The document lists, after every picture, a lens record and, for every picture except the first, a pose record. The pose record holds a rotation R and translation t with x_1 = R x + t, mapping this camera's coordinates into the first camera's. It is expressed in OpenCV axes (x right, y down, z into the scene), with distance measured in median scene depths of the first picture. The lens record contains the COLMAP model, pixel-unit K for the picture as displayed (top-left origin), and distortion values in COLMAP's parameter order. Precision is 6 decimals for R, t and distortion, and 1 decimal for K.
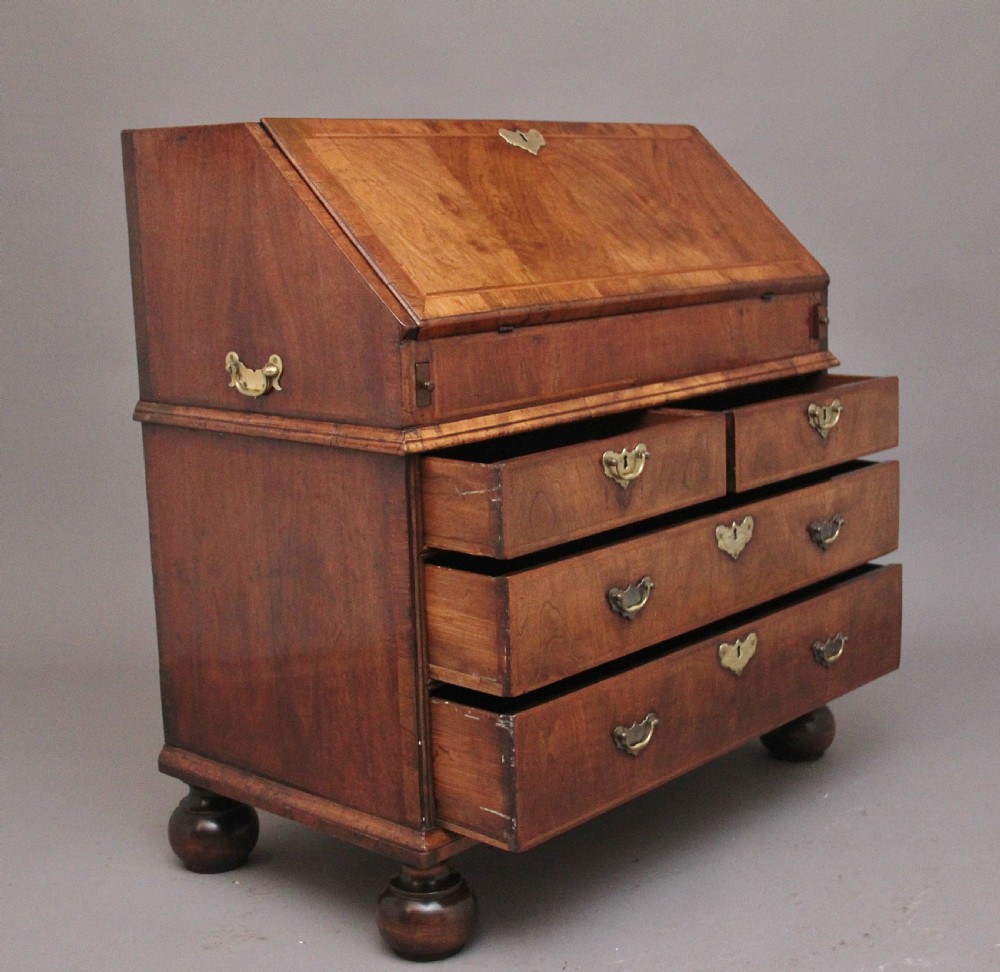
lens RADIAL K [[1593.7, 0, 496.4], [0, 1593.7, 489.6], [0, 0, 1]] dist [-0.139302, 0.000000]
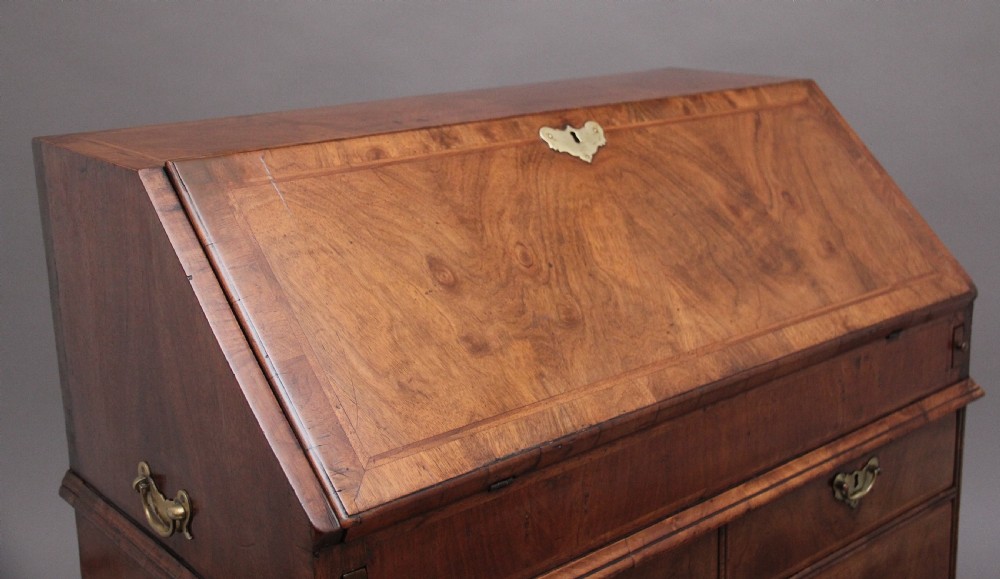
lens RADIAL K [[1225.3, 0, 497.1], [0, 1225.3, 281.3], [0, 0, 1]] dist [-0.035082, 0.000000]
pose [[0.990348, 0.036537, -0.133702, 0.064172], [-0.028972, 0.997890, 0.058097, -0.195066], [0.135543, -0.053662, 0.989317, 0.428147]]
